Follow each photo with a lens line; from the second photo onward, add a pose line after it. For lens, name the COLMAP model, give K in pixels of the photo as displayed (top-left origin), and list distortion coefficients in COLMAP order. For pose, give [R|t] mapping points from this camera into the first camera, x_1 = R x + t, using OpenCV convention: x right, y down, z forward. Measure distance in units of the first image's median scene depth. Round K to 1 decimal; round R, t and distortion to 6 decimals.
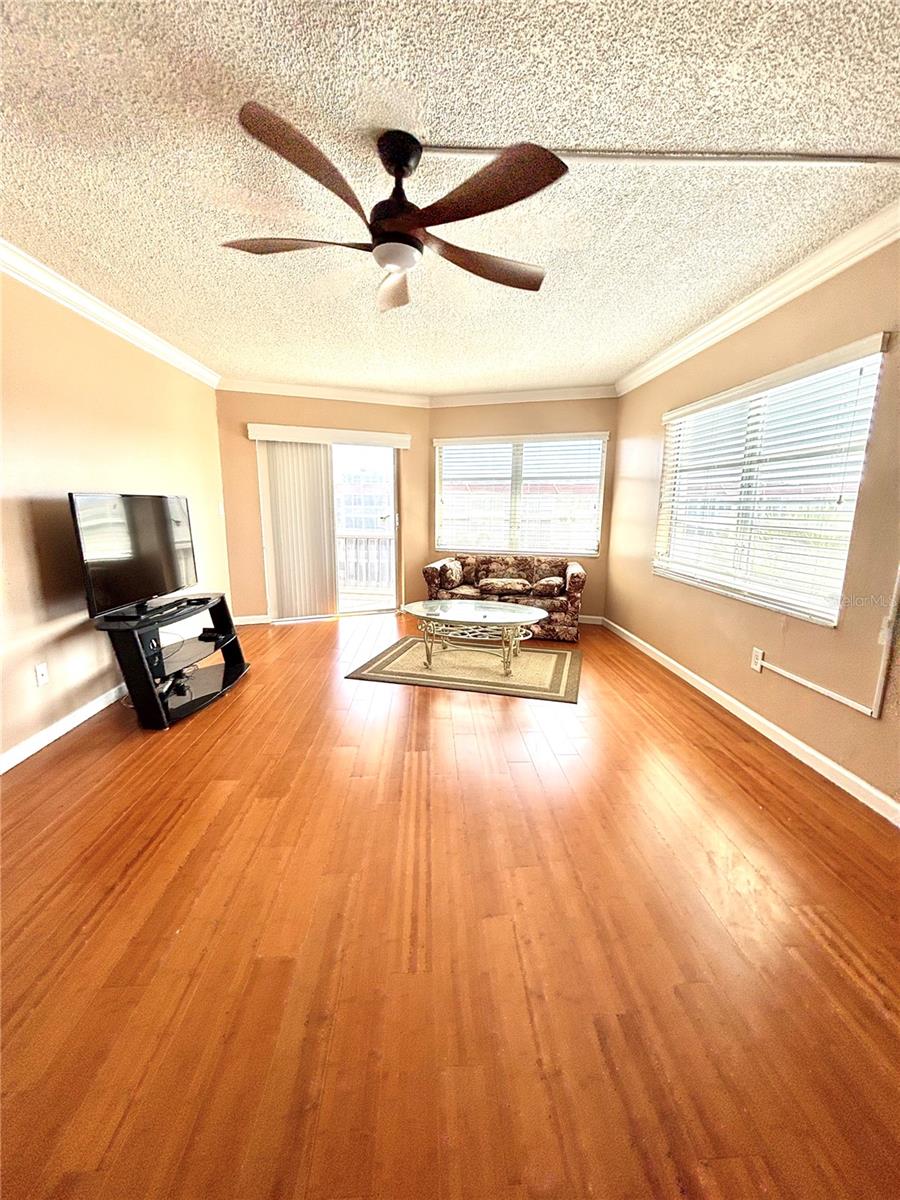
lens RADIAL K [[486.9, 0, 450.2], [0, 486.9, 597.0], [0, 0, 1]] dist [0.022206, -0.000251]
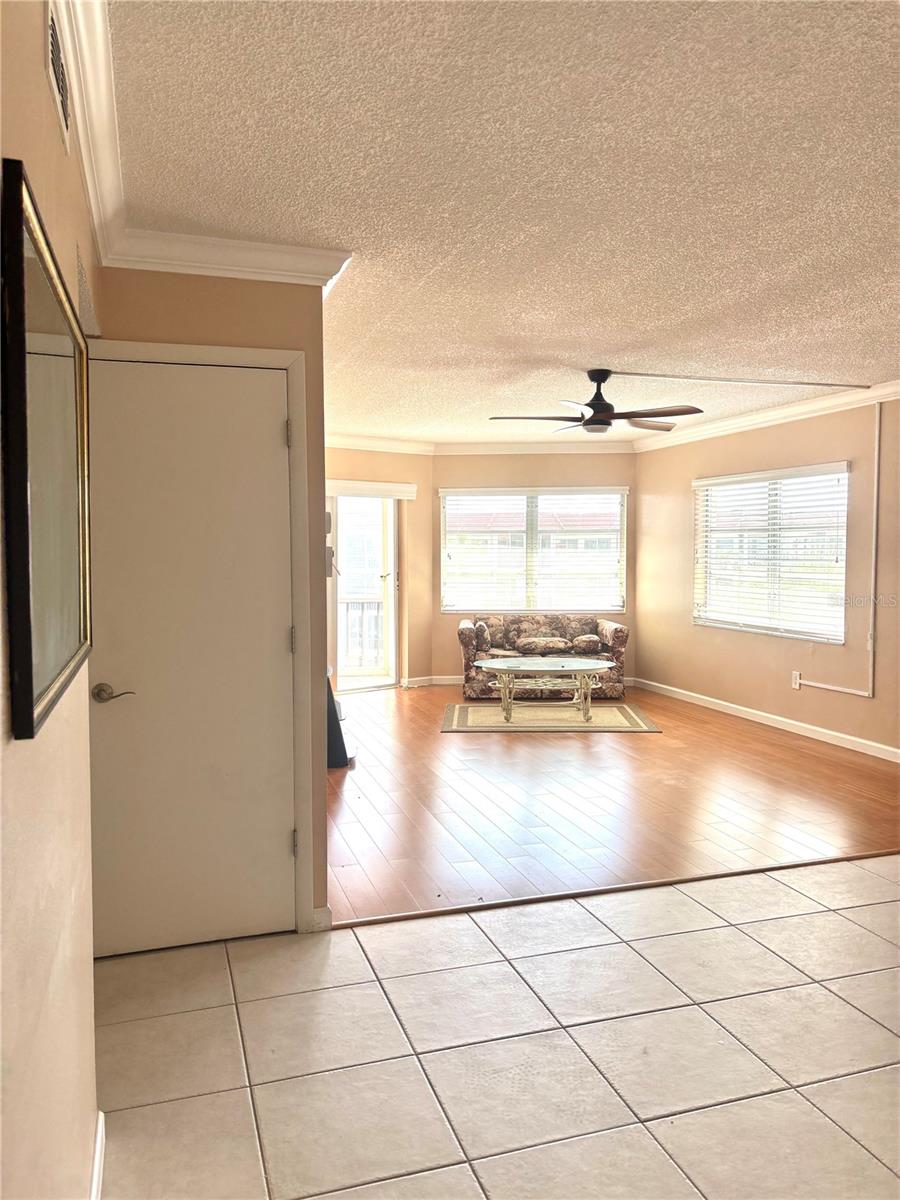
lens RADIAL K [[898.1, 0, 447.6], [0, 898.1, 598.6], [0, 0, 1]] dist [0.051400, -0.003716]
pose [[0.967904, -0.025233, 0.250052, -0.502867], [0.057680, 0.990692, -0.123297, 0.091911], [-0.244613, 0.133762, 0.960350, -0.644222]]
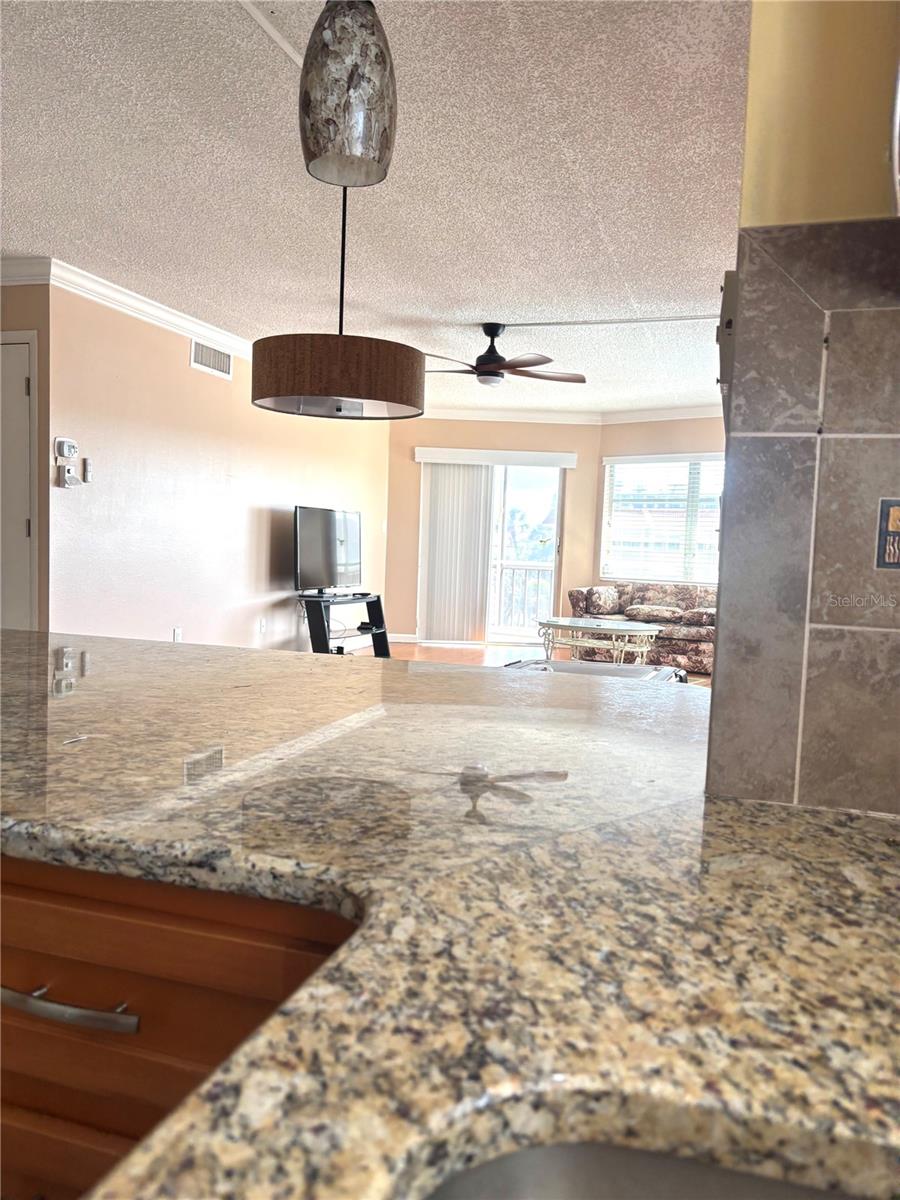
lens RADIAL K [[898.1, 0, 442.3], [0, 898.1, 602.4], [0, 0, 1]] dist [0.051400, -0.003716]
pose [[0.933483, 0.049543, -0.355182, 0.340469], [-0.094222, 0.989499, -0.109611, 0.181025], [0.346022, 0.135786, 0.928349, -0.725388]]
